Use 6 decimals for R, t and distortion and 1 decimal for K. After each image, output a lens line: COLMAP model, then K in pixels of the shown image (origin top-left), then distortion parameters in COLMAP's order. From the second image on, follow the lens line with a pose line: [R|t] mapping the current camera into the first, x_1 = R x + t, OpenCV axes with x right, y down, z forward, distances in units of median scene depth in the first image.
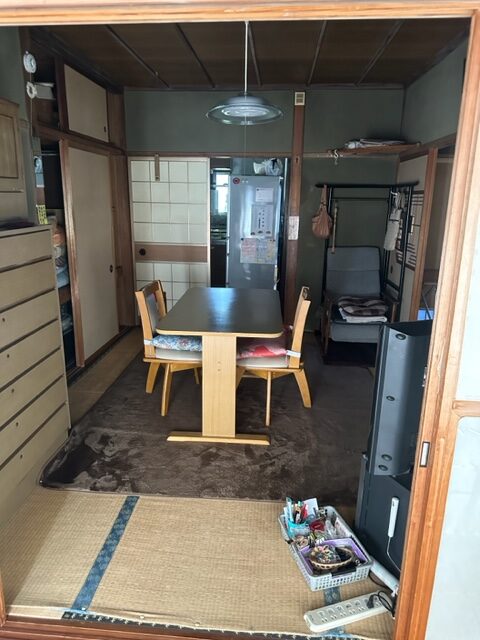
lens RADIAL K [[454.9, 0, 237.0], [0, 454.9, 319.3], [0, 0, 1]] dist [0.091851, -0.125143]
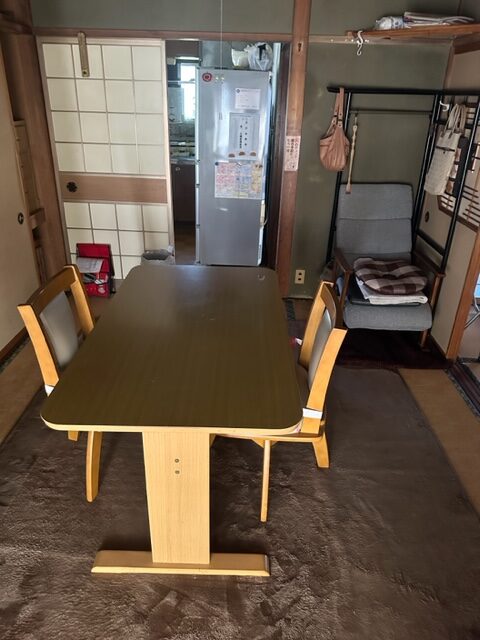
lens RADIAL K [[460.5, 0, 238.6], [0, 460.5, 317.1], [0, 0, 1]] dist [-0.002509, -0.003012]
pose [[0.998302, -0.013224, 0.056729, 0.002155], [0.001913, 0.980807, 0.194970, -0.106472], [-0.058219, -0.194531, 0.979167, 0.319056]]
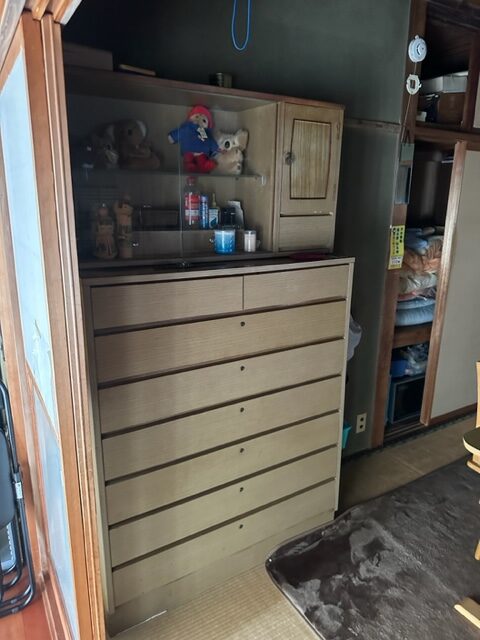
lens RADIAL K [[460.5, 0, 238.6], [0, 460.5, 317.1], [0, 0, 1]] dist [-0.002509, -0.003012]
pose [[0.585820, 0.201984, -0.784868, 0.057529], [-0.213658, 0.972676, 0.090843, -0.076768], [0.781771, 0.114476, 0.612968, 0.221517]]
